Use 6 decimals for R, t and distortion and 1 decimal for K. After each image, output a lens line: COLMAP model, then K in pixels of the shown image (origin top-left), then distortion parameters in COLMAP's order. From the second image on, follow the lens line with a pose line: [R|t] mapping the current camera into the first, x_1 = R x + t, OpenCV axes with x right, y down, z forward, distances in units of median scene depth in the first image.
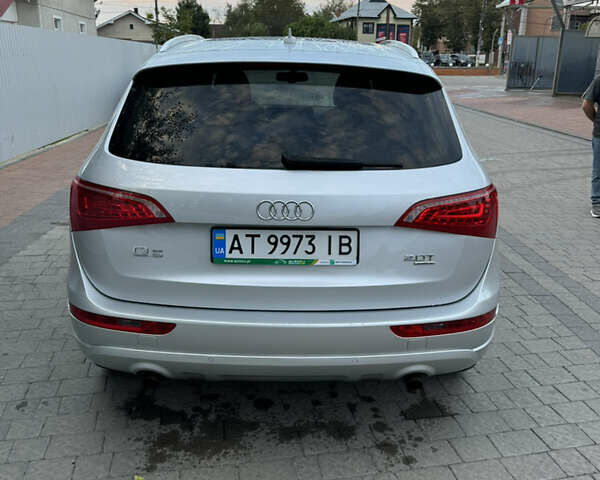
lens RADIAL K [[585.4, 0, 300.0], [0, 585.4, 240.0], [0, 0, 1]] dist [0.015166, -0.028257]
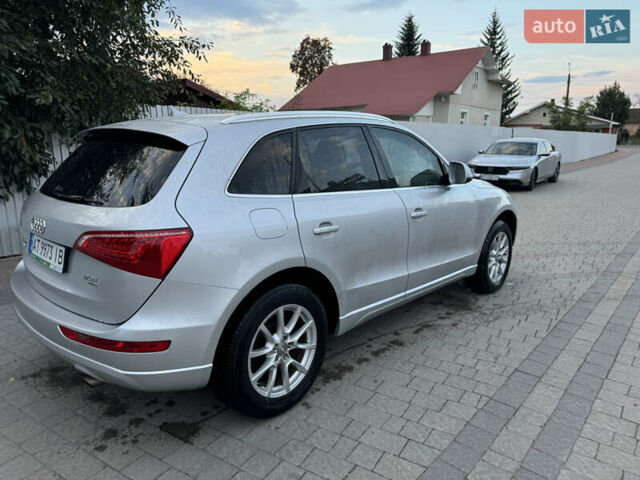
lens RADIAL K [[466.9, 0, 320.0], [0, 466.9, 240.0], [0, 0, 1]] dist [-0.007283, -0.005036]
pose [[0.702169, 0.126337, -0.700712, 0.980022], [-0.192685, 0.981127, -0.016190, -0.101348], [0.685442, 0.146384, 0.713260, 0.493940]]
